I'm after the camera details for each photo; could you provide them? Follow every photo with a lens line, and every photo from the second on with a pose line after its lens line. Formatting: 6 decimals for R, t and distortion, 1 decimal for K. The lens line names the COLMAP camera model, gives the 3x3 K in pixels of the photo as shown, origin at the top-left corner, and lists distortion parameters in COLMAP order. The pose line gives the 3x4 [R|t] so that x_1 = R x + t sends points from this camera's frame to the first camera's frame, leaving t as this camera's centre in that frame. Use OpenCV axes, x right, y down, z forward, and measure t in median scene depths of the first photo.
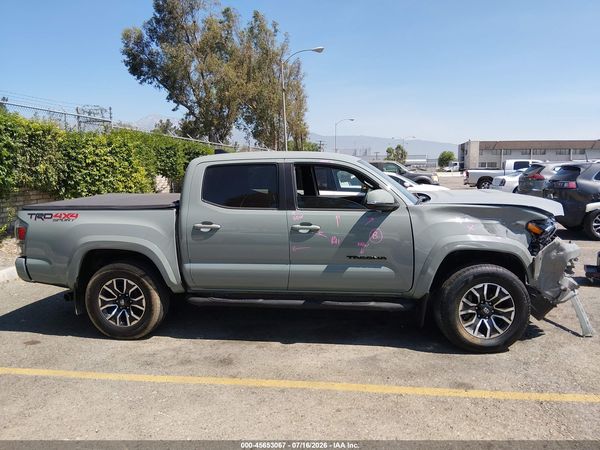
lens RADIAL K [[460.9, 0, 295.0], [0, 460.9, 230.4], [0, 0, 1]] dist [0.068398, -0.110144]
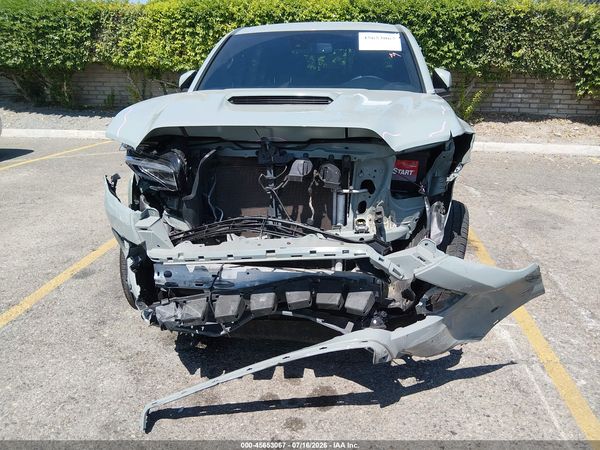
lens RADIAL K [[460.9, 0, 302.3], [0, 460.9, 220.2], [0, 0, 1]] dist [0.068398, -0.110144]
pose [[0.014981, 0.338491, -0.940850, 1.046528], [-0.145709, 0.931650, 0.332861, -0.141881], [0.989214, 0.132103, 0.063278, 1.143263]]
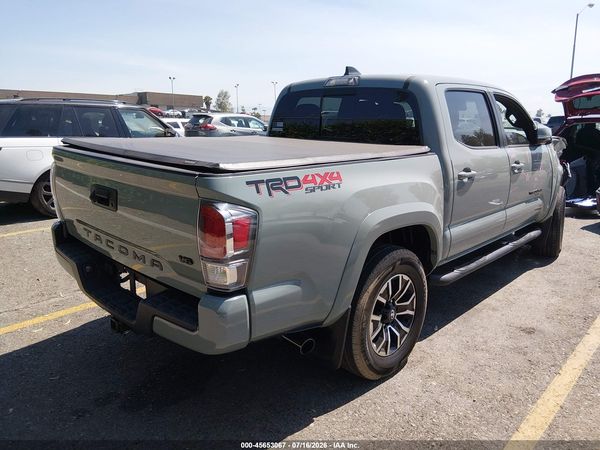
lens RADIAL K [[460.9, 0, 294.3], [0, 460.9, 226.9], [0, 0, 1]] dist [0.068398, -0.110144]
pose [[0.568853, -0.164996, 0.805718, -0.990079], [0.096731, 0.986292, 0.133680, -0.053464], [-0.816731, 0.001894, 0.577016, 0.826922]]
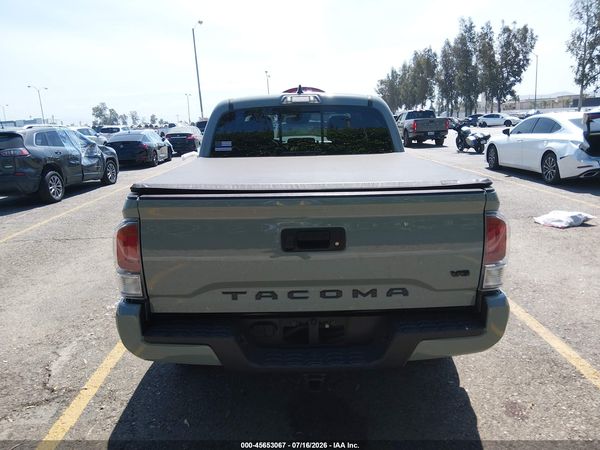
lens RADIAL K [[460.9, 0, 299.6], [0, 460.9, 228.2], [0, 0, 1]] dist [0.068398, -0.110144]
pose [[-0.151384, -0.202634, 0.967482, -1.123940], [0.177645, 0.957250, 0.228287, -0.157054], [-0.972381, 0.206427, -0.108915, 1.377695]]
